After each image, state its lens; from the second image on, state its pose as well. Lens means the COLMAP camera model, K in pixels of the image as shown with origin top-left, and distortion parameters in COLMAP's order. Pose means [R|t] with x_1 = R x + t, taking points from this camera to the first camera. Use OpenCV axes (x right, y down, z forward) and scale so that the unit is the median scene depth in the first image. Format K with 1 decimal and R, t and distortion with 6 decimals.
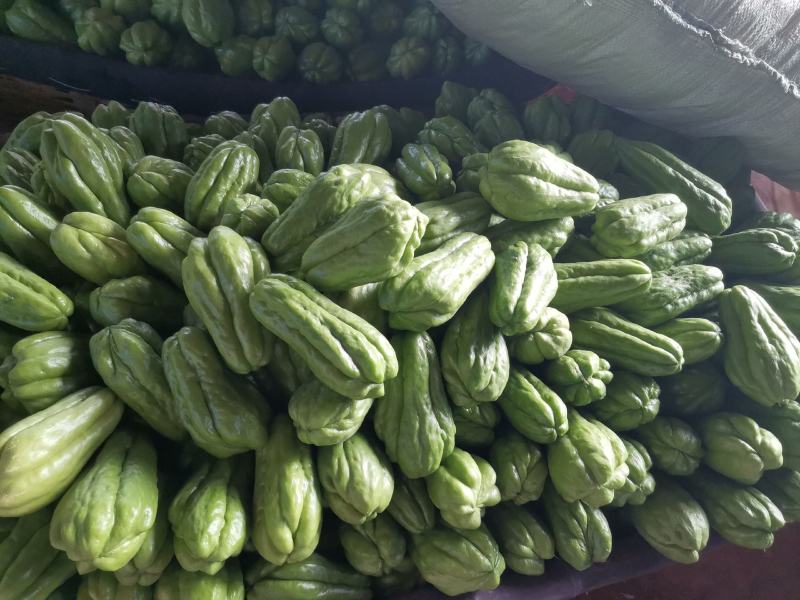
lens RADIAL K [[603.5, 0, 400.0], [0, 603.5, 300.0], [0, 0, 1]] dist [0.101865, -0.144073]
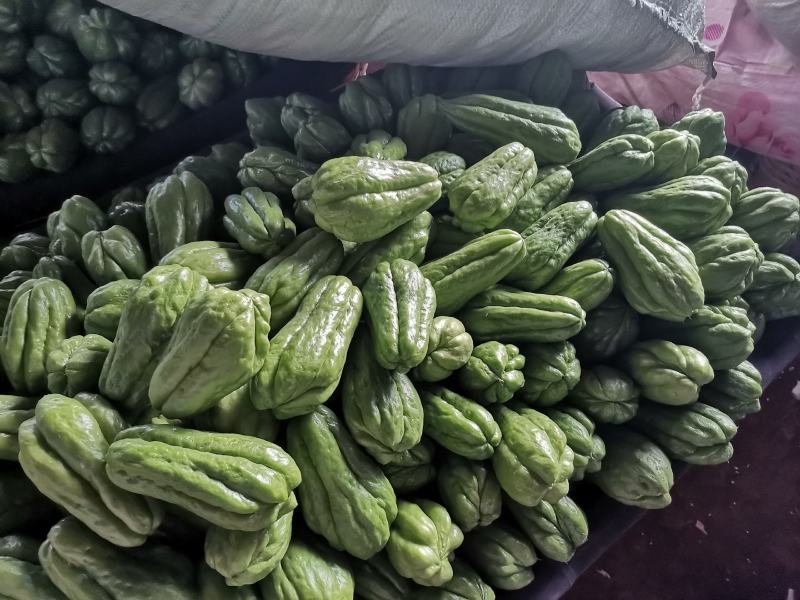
lens RADIAL K [[603.5, 0, 400.0], [0, 603.5, 300.0], [0, 0, 1]] dist [0.101865, -0.144073]
pose [[0.915225, -0.395867, 0.075188, 0.139051], [0.388569, 0.916469, 0.095387, -0.124833], [-0.106668, -0.058085, 0.992597, 0.093824]]
